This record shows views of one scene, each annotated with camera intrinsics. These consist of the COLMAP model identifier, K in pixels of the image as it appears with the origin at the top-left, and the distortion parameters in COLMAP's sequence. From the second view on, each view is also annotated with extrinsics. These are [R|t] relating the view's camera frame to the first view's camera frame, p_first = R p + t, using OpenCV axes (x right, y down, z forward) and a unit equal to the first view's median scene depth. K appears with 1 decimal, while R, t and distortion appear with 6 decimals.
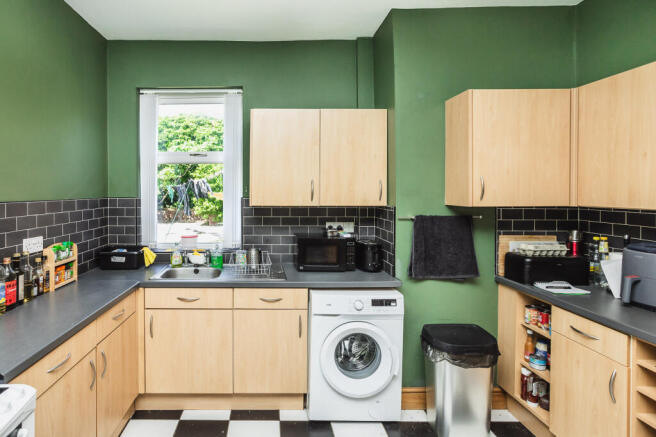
lens RADIAL K [[347.8, 0, 328.1], [0, 347.8, 190.0], [0, 0, 1]] dist [-0.021758, 0.001862]
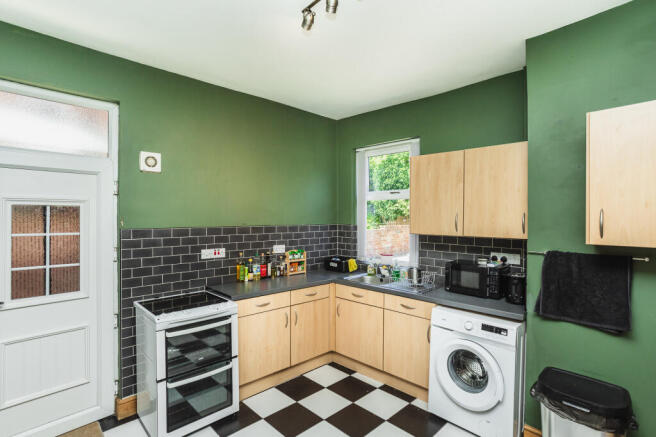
lens RADIAL K [[333.1, 0, 328.0], [0, 333.1, 218.5], [0, 0, 1]] dist [0.000804, 0.000700]
pose [[0.701269, 0.010460, -0.712820, 0.495377], [-0.006778, 0.999945, 0.008005, -0.018903], [0.712865, -0.000783, 0.701301, -0.073942]]
